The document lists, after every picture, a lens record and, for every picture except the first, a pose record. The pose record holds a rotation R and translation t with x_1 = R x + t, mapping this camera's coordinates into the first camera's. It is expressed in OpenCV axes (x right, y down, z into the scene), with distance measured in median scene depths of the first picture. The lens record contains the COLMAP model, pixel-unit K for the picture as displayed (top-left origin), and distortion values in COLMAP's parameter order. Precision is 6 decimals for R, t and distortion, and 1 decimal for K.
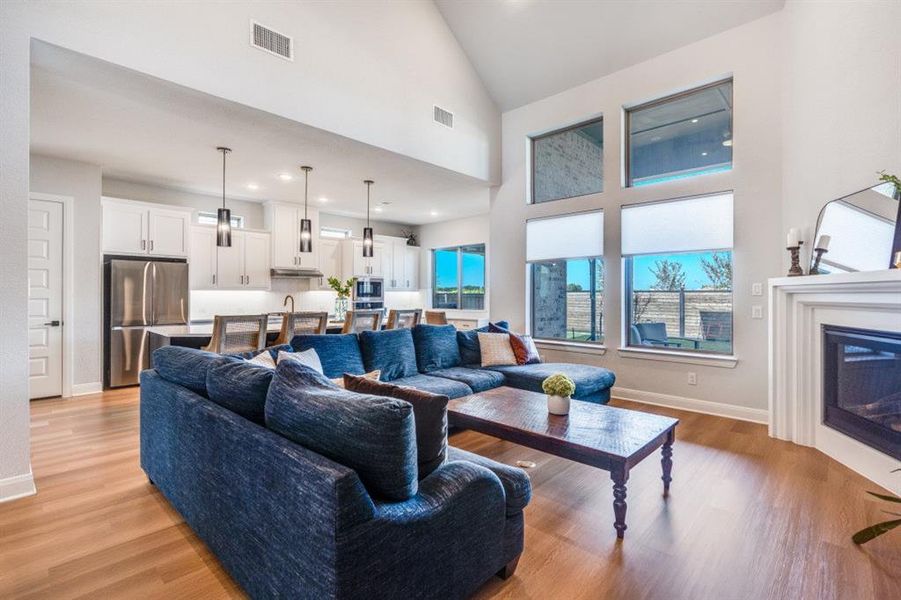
lens RADIAL K [[421.8, 0, 453.0], [0, 421.8, 289.8], [0, 0, 1]] dist [0.002035, 0.000397]
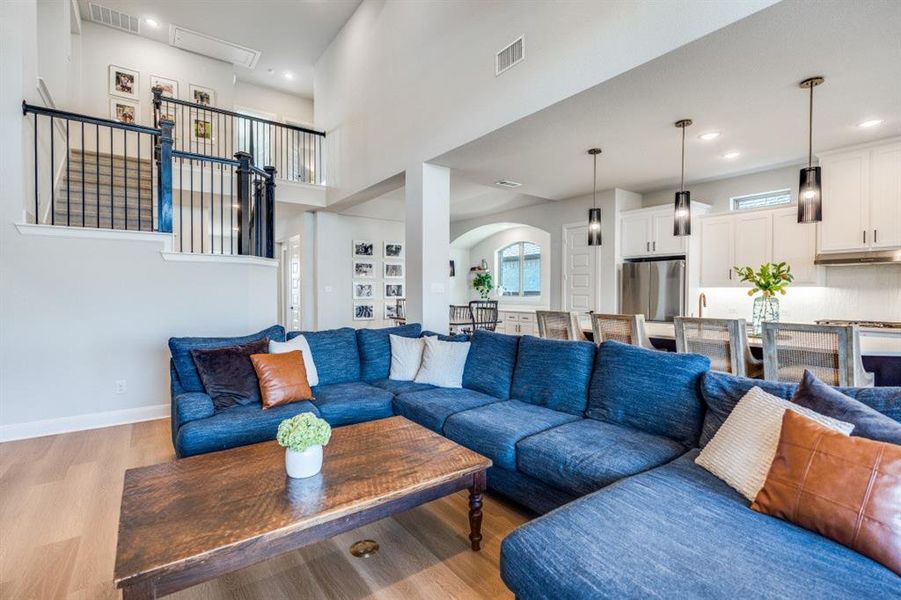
lens RADIAL K [[417.7, 0, 450.5], [0, 417.7, 300.0], [0, 0, 1]] dist [0.001751, 0.000490]
pose [[-0.176263, 0.022875, -0.984077, 0.369859], [0.011822, 0.999707, 0.021121, 0.002901], [0.984272, -0.007911, -0.176482, 0.585313]]
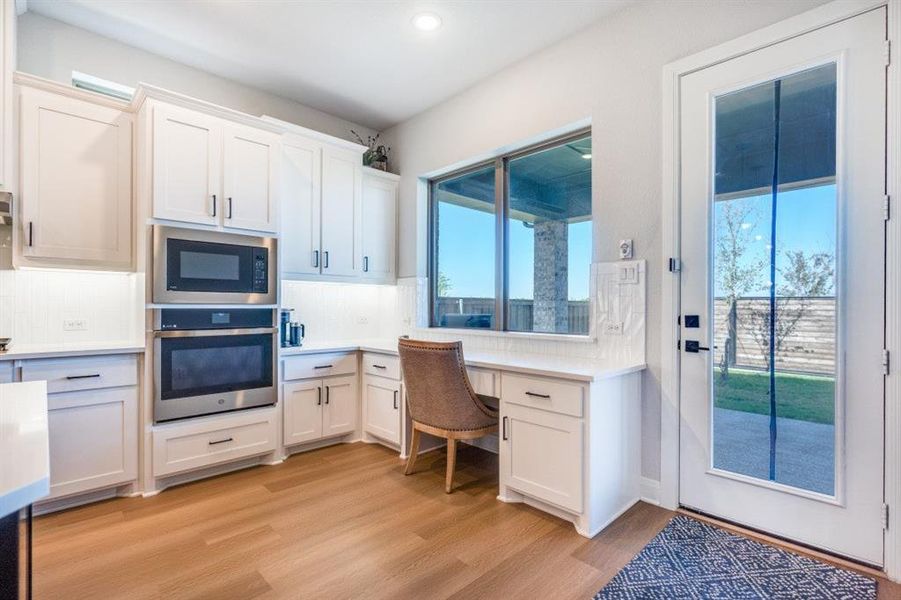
lens RADIAL K [[427.2, 0, 451.3], [0, 427.2, 302.9], [0, 0, 1]] dist [0.001787, 0.000442]
pose [[0.999288, 0.004859, -0.037409, -0.018061], [-0.004906, 0.999987, -0.001151, 0.030875], [0.037403, 0.001334, 0.999299, 0.864851]]
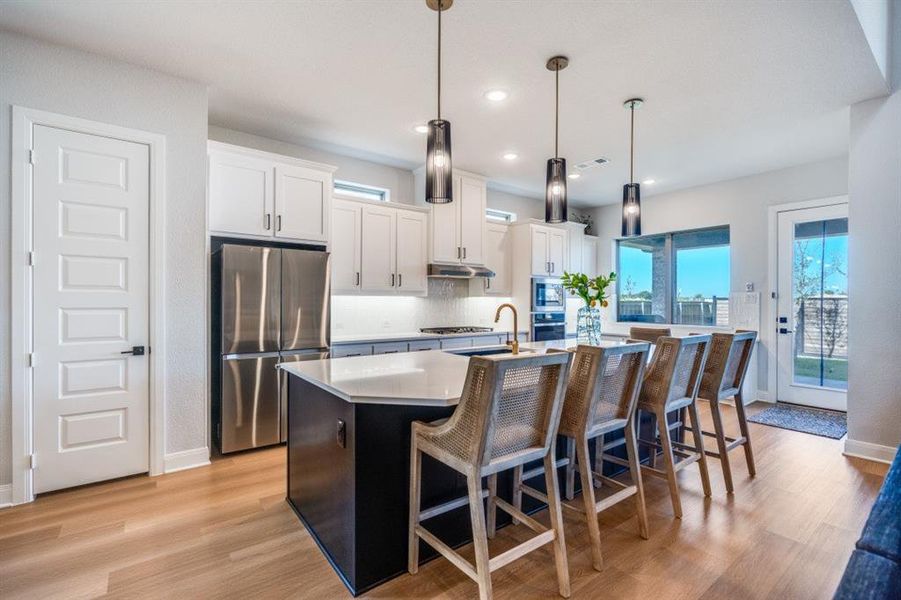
lens RADIAL K [[417.7, 0, 450.5], [0, 417.7, 300.0], [0, 0, 1]] dist [0.001751, 0.000490]
pose [[0.988614, 0.002016, -0.150462, -0.321599], [-0.001184, 0.999983, 0.005623, 0.004343], [0.150471, -0.005381, 0.988600, 0.371701]]
